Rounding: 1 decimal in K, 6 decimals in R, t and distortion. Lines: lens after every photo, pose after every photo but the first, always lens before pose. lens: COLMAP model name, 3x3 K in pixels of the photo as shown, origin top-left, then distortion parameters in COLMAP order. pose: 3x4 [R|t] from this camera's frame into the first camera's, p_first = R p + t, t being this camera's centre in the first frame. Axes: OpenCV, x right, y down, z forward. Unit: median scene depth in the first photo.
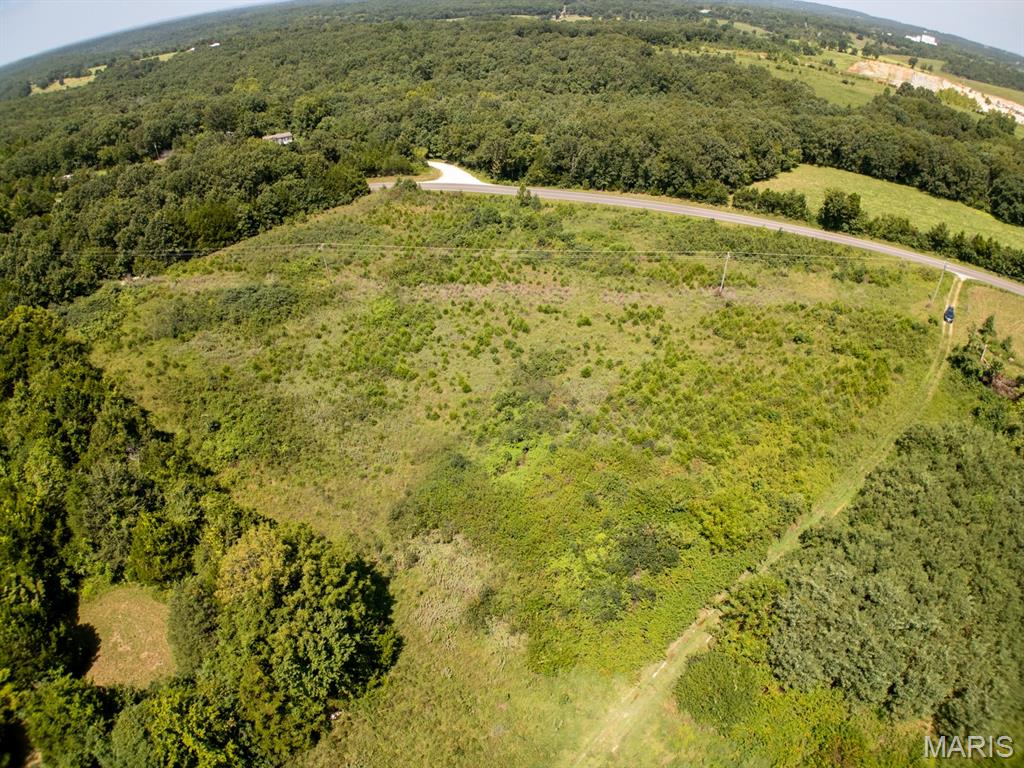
lens RADIAL K [[597.4, 0, 512.0], [0, 597.4, 384.0], [0, 0, 1]] dist [-0.036156, -0.025933]
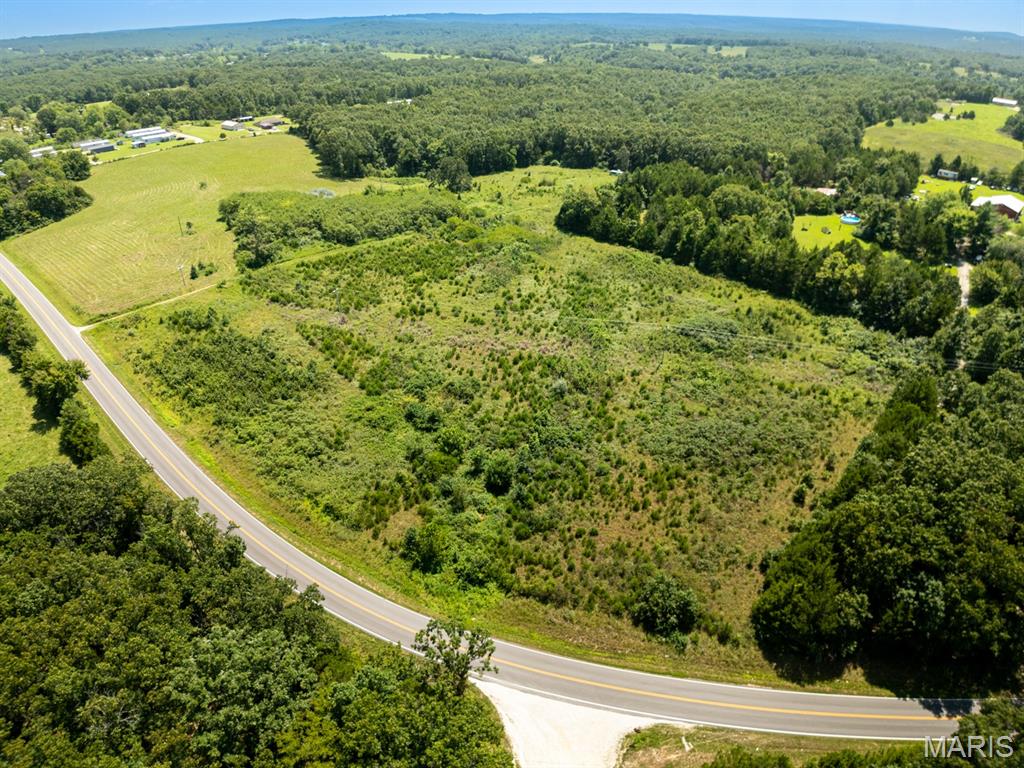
lens RADIAL K [[597.4, 0, 512.0], [0, 597.4, 384.0], [0, 0, 1]] dist [-0.036156, -0.025933]
pose [[-0.995183, -0.034563, 0.091736, -0.142125], [0.073113, 0.361688, 0.929428, -1.261821], [-0.065304, 0.931658, -0.357419, 1.530530]]
